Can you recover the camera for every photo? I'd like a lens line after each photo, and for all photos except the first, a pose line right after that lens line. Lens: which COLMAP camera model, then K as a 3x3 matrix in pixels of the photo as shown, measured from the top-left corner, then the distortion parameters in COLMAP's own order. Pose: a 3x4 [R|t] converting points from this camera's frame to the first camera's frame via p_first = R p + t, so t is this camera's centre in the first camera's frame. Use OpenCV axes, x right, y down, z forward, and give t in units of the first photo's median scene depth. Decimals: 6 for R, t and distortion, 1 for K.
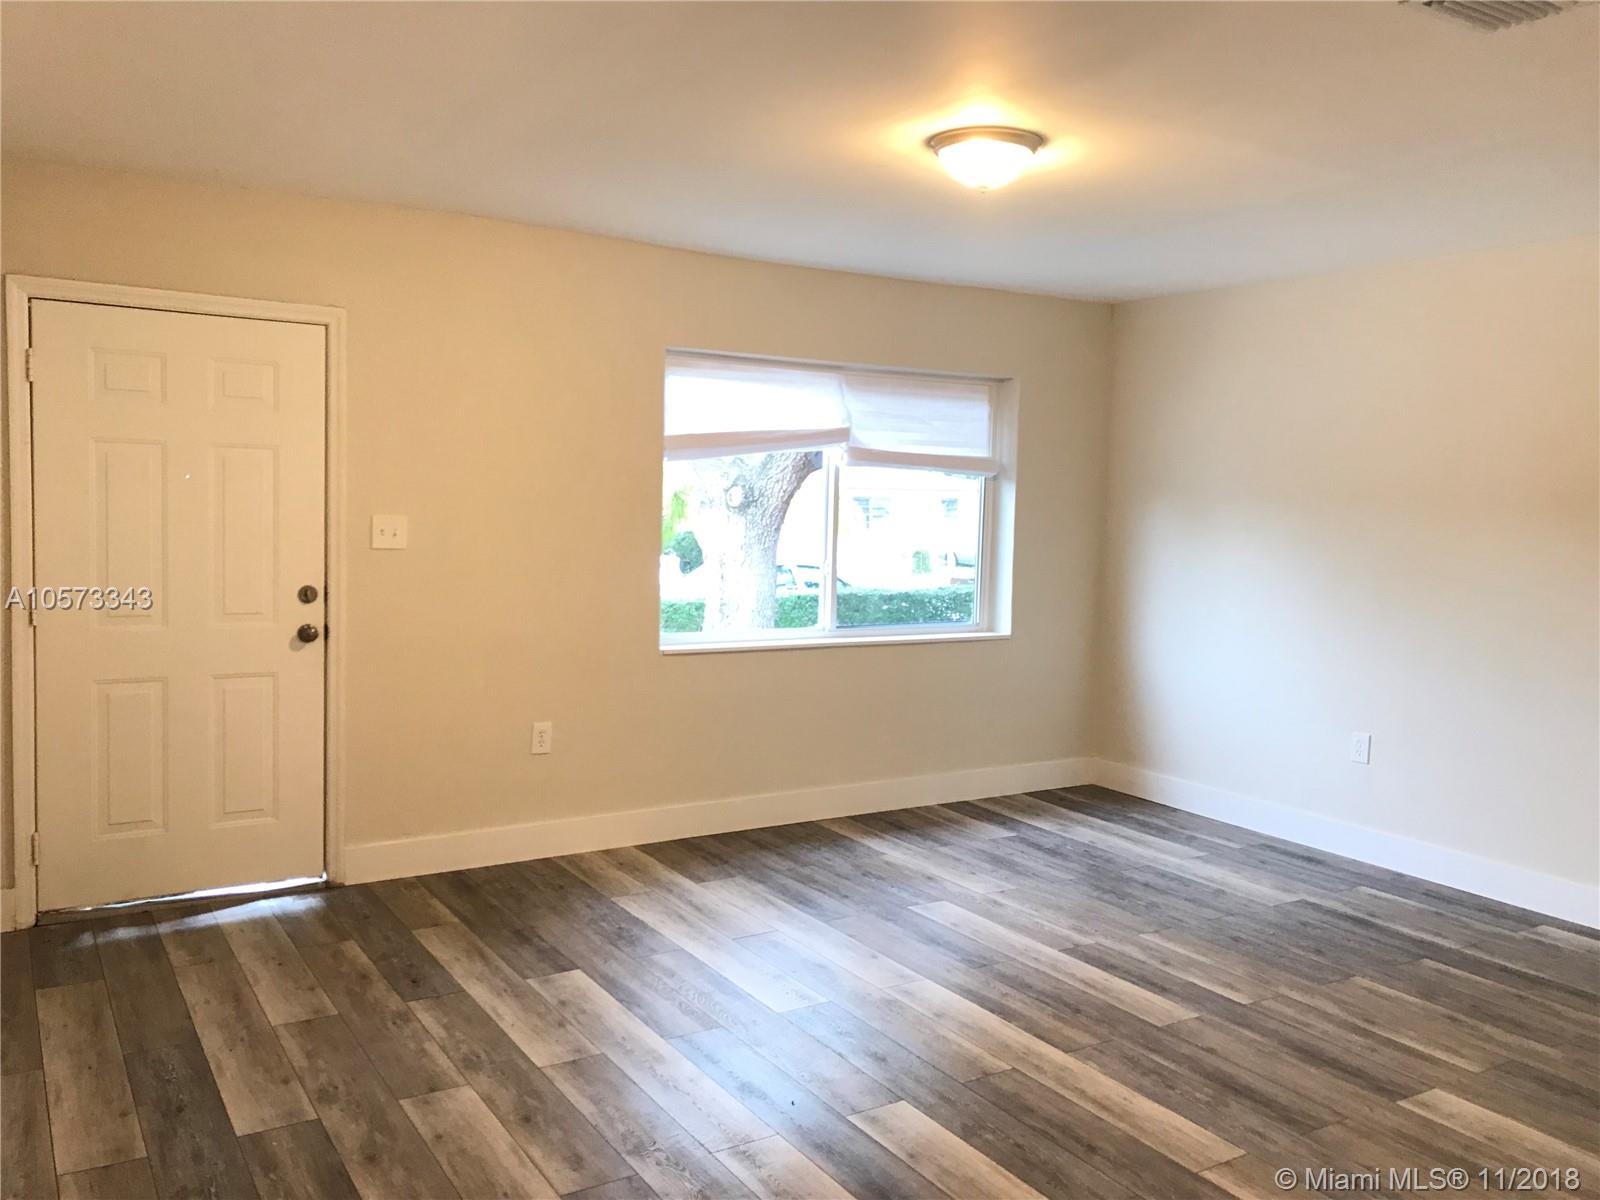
lens RADIAL K [[1305.2, 0, 785.3], [0, 1305.2, 603.5], [0, 0, 1]] dist [0.044906, -0.056300]
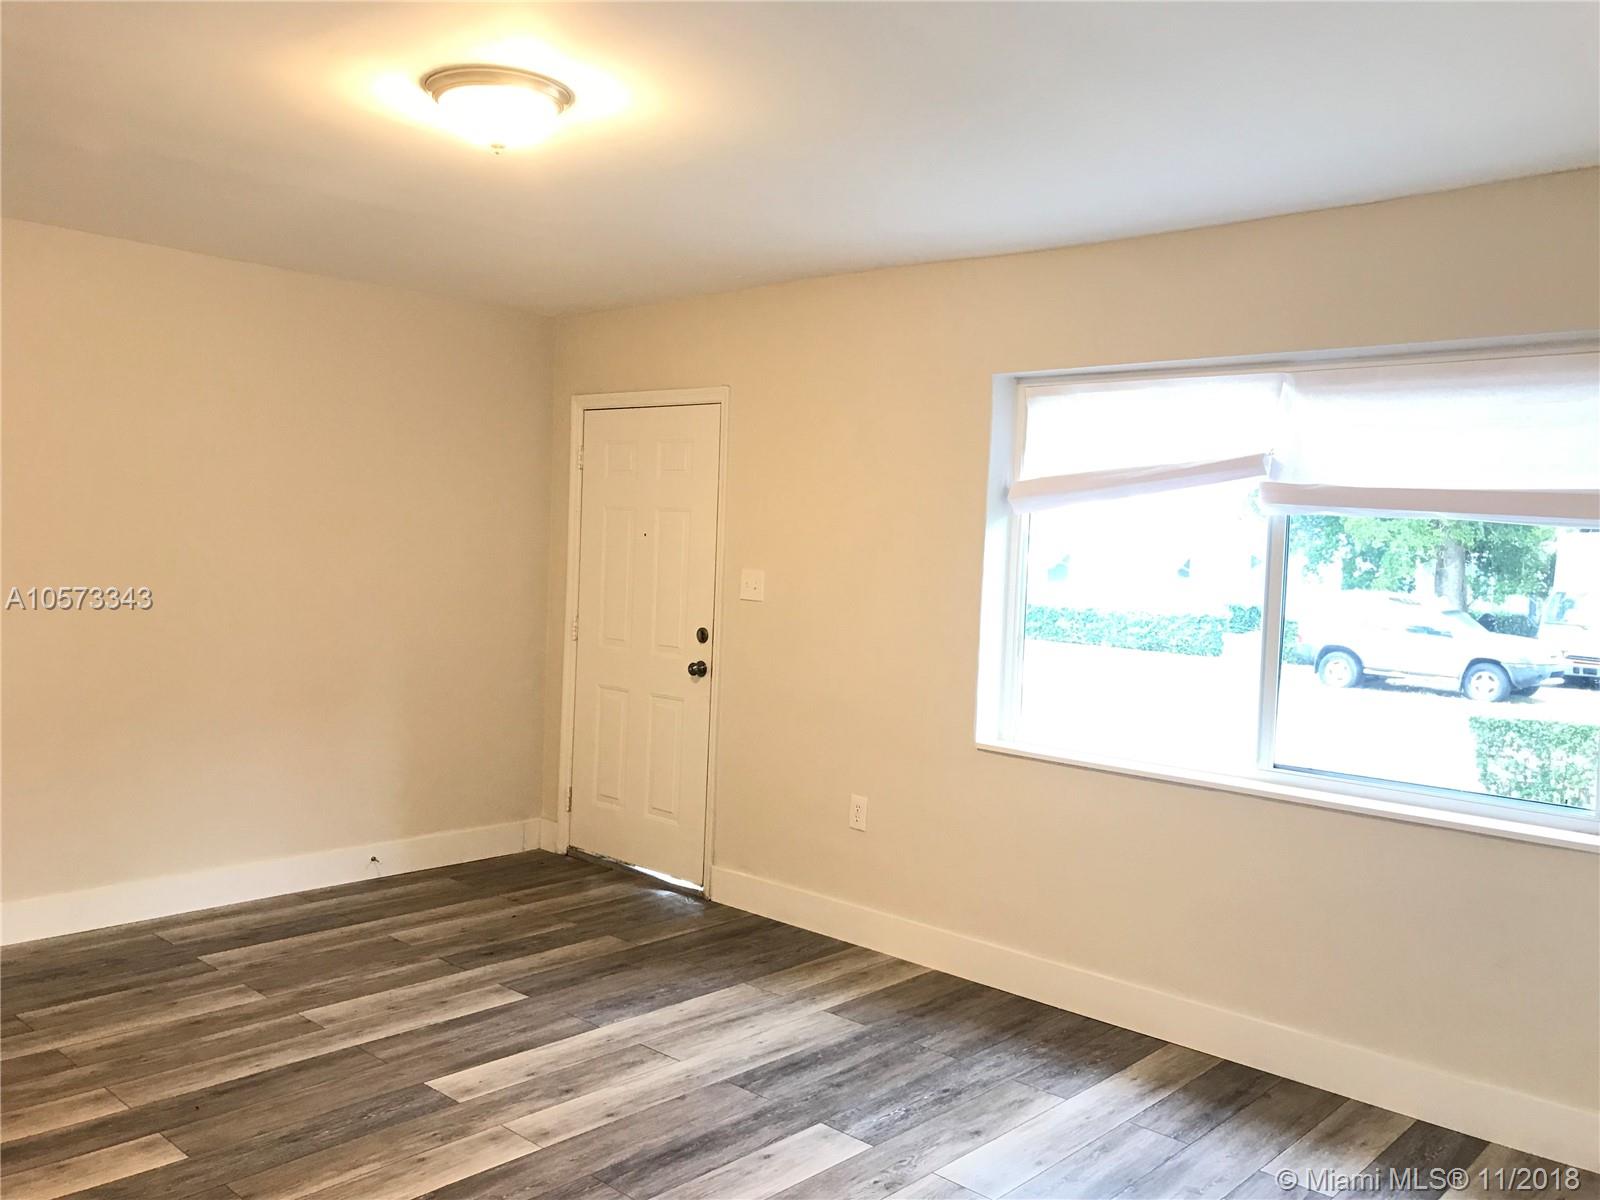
lens RADIAL K [[1305.2, 0, 791.9], [0, 1305.2, 592.8], [0, 0, 1]] dist [0.044906, -0.056300]
pose [[0.270791, 0.026819, -0.962265, 0.760515], [-0.107471, 0.994205, -0.002535, -0.049504], [0.956620, 0.104102, 0.272104, 0.758838]]
